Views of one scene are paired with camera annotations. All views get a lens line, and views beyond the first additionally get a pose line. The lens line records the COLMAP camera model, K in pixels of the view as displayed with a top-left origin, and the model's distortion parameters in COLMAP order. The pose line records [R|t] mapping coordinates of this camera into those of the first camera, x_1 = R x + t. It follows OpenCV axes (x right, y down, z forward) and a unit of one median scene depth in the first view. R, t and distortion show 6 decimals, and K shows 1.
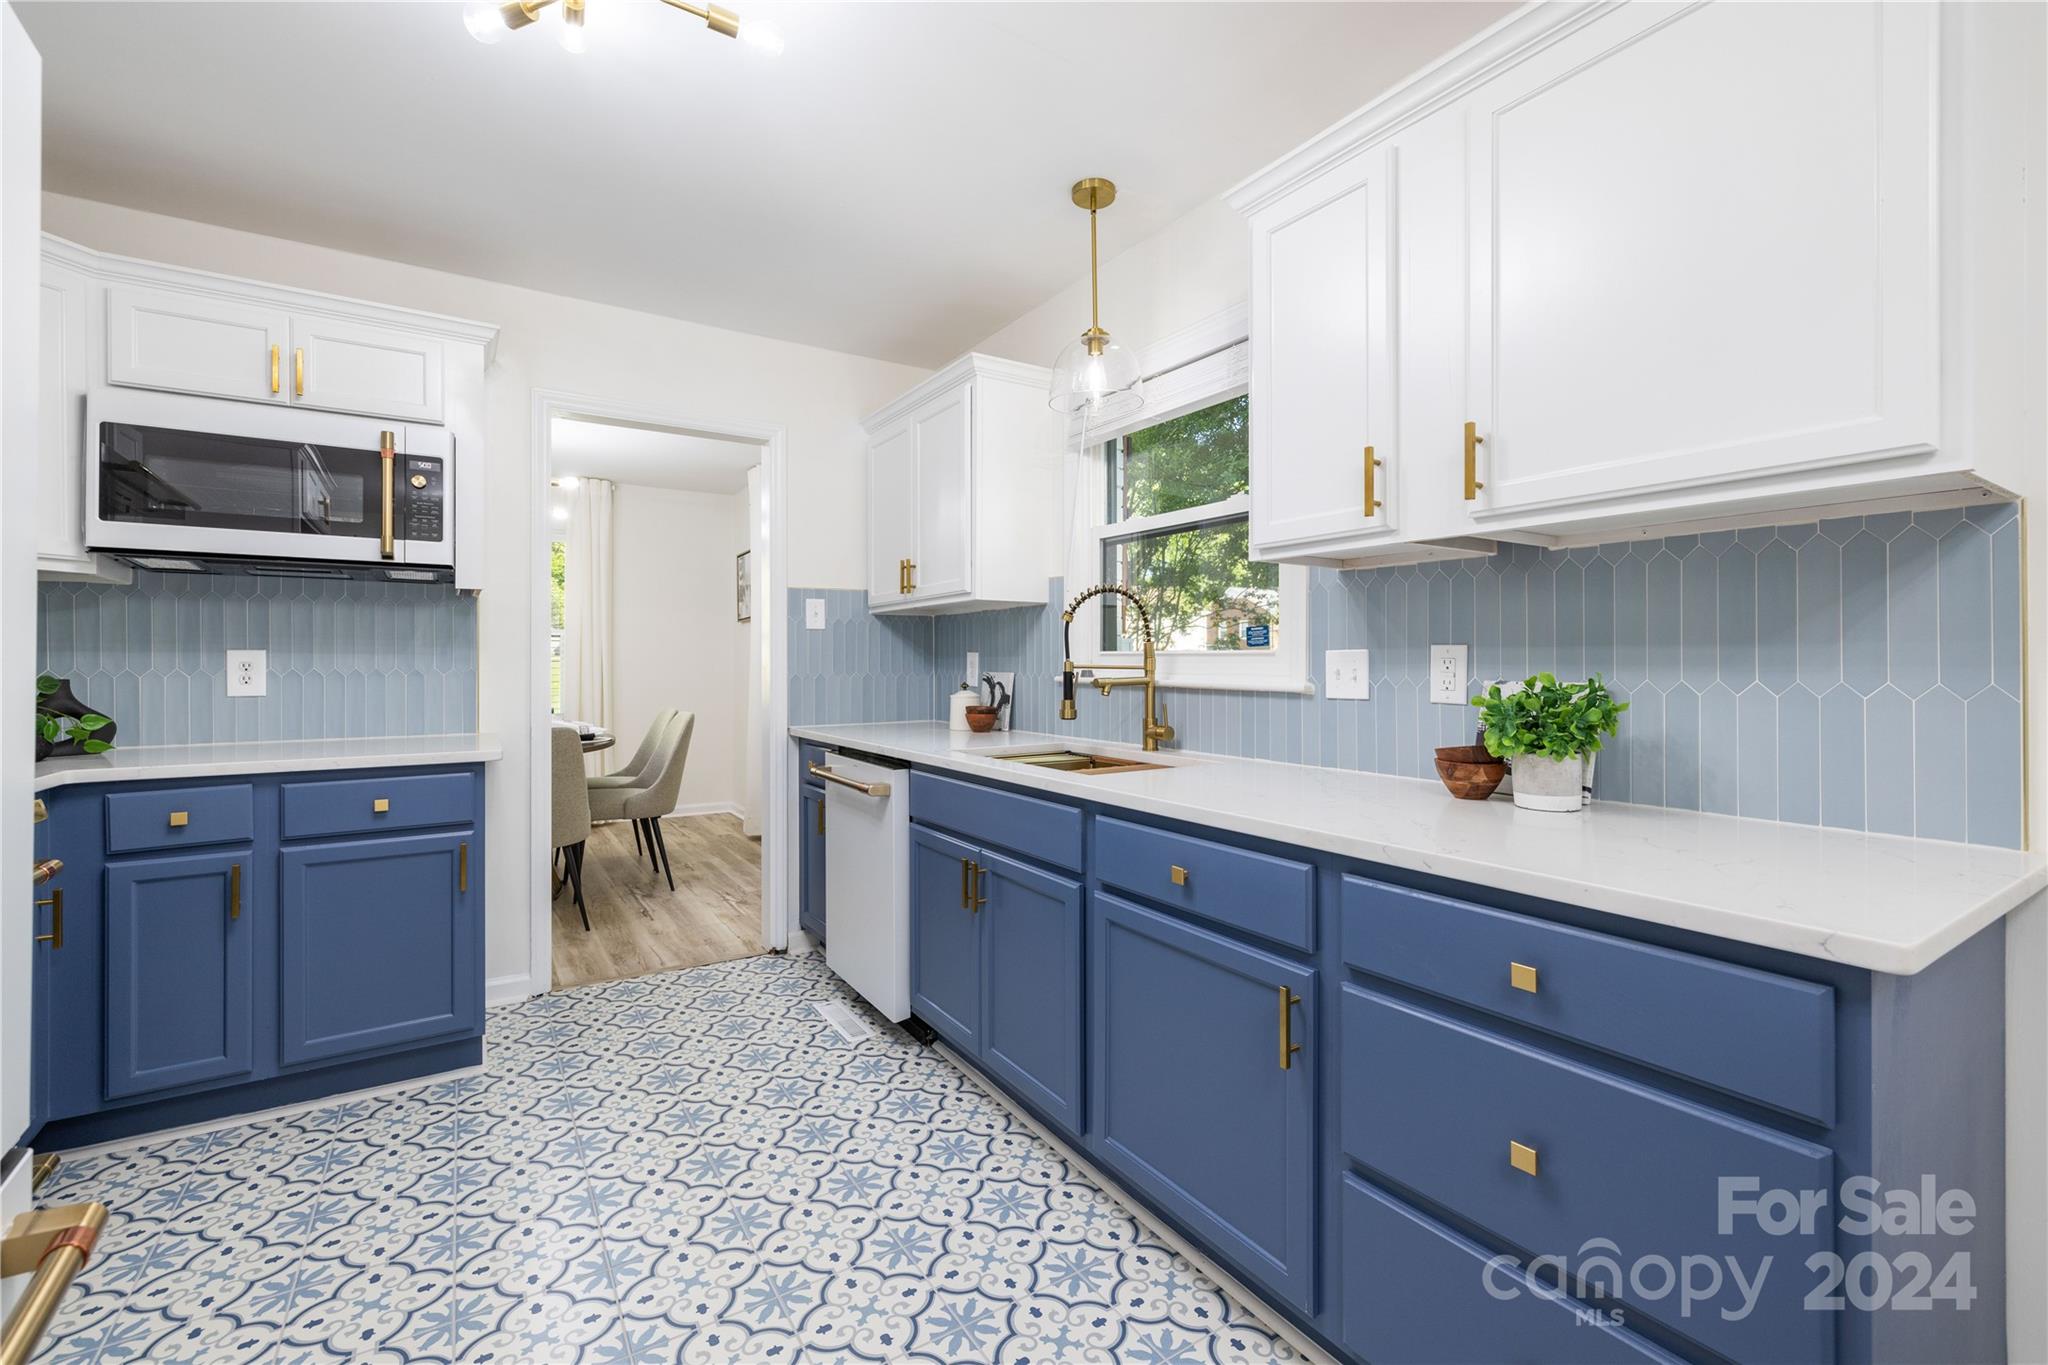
lens RADIAL K [[861.4, 0, 1022.4], [0, 861.4, 663.7], [0, 0, 1]] dist [-0.002426, 0.000761]
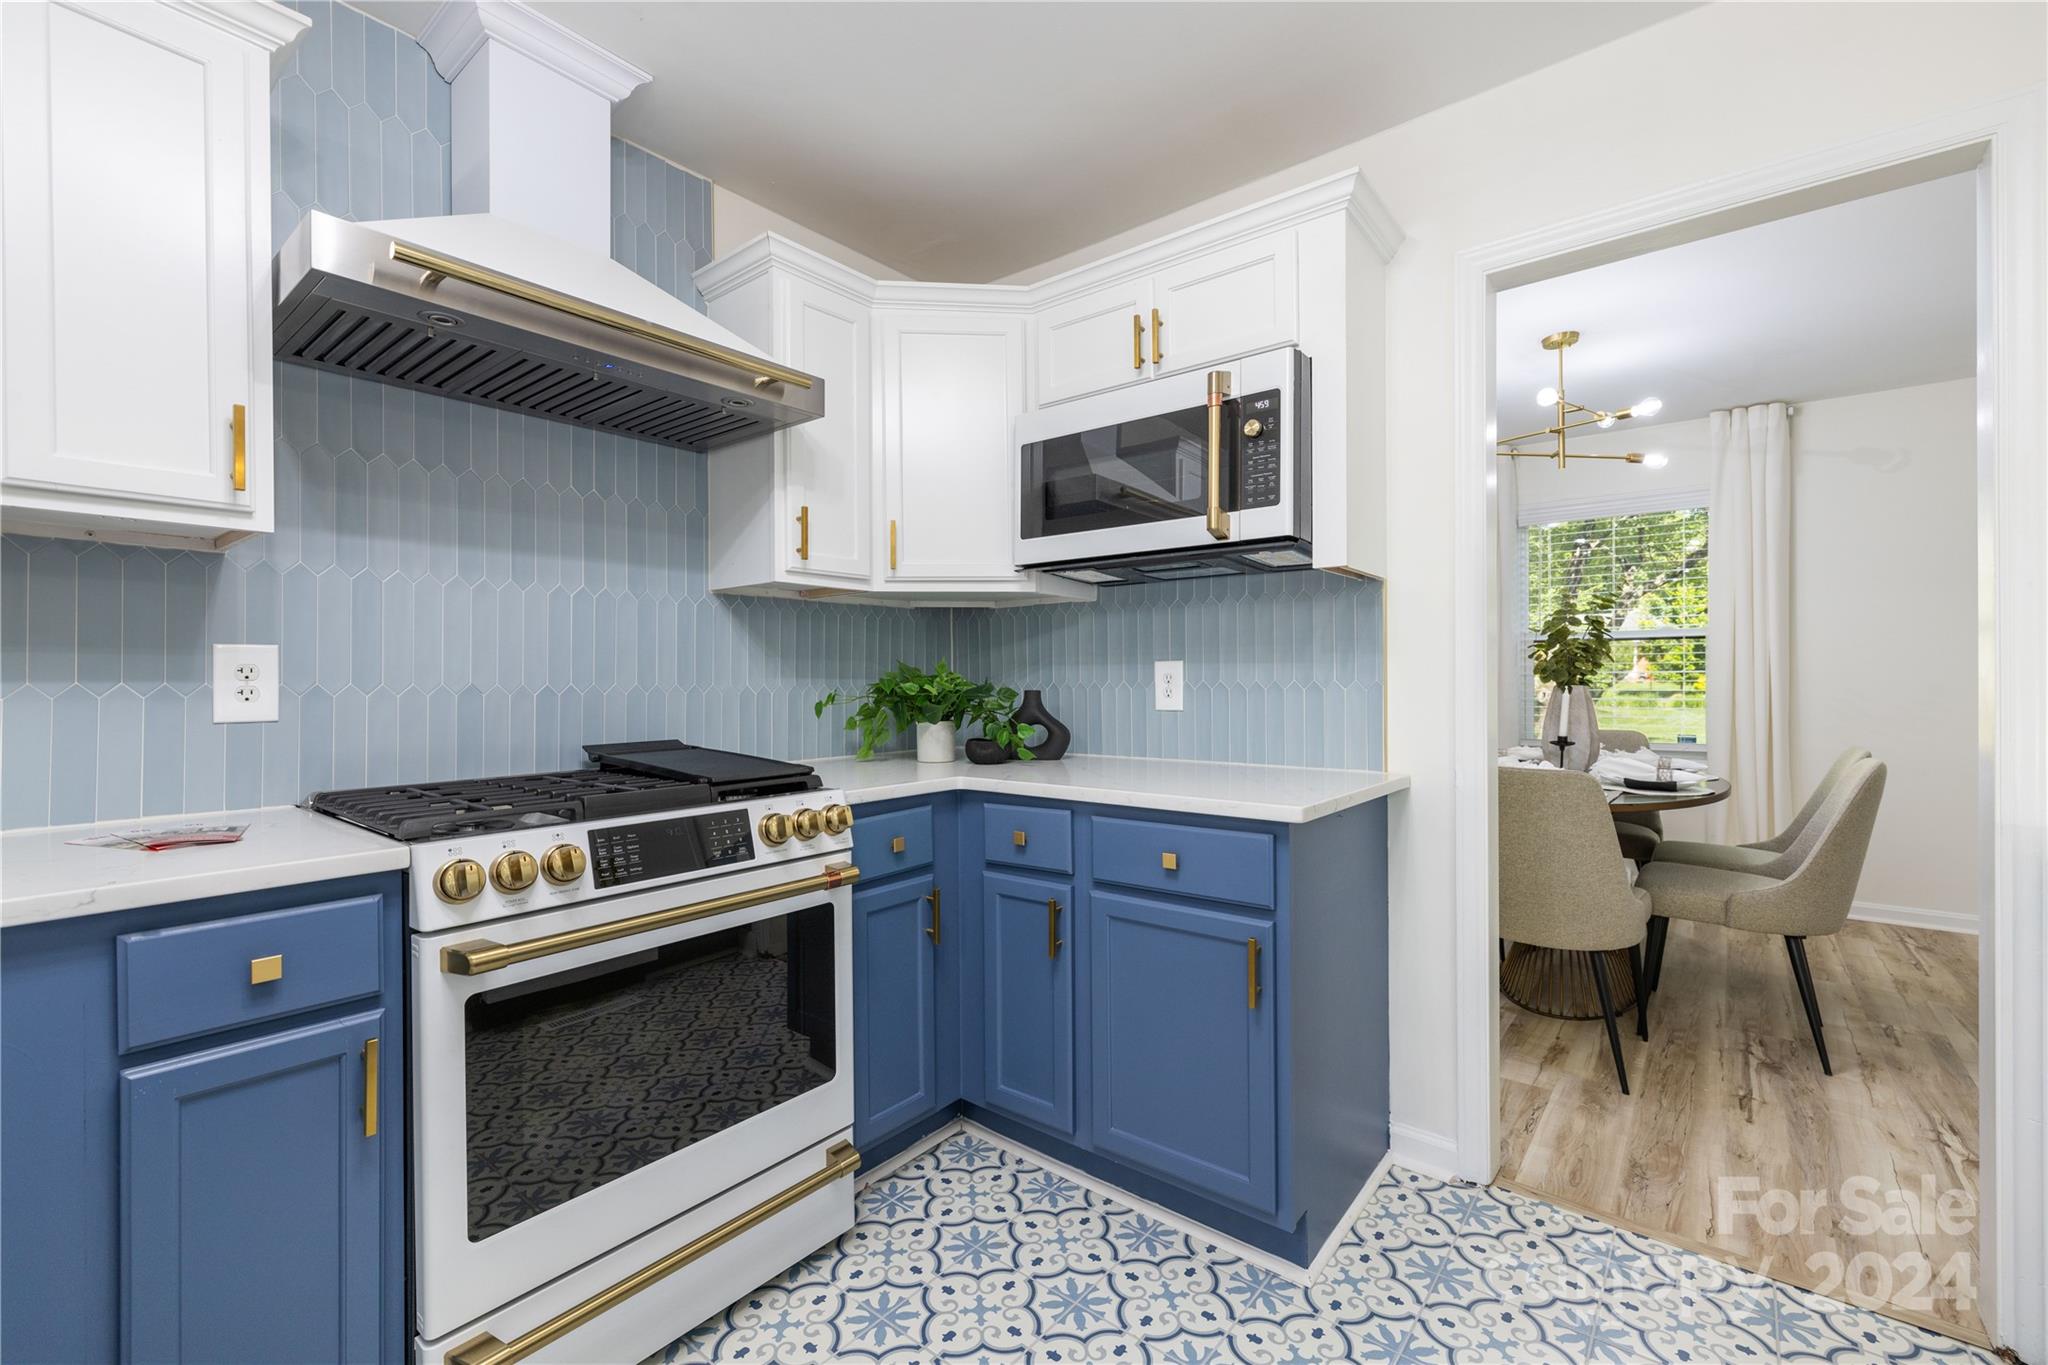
lens RADIAL K [[861.4, 0, 1020.5], [0, 861.4, 683.7], [0, 0, 1]] dist [-0.002426, 0.000761]
pose [[0.308644, 0.010906, -0.951115, -0.058298], [0.002122, 0.999924, 0.012154, -0.002814], [0.951175, -0.005770, 0.308597, 0.557908]]
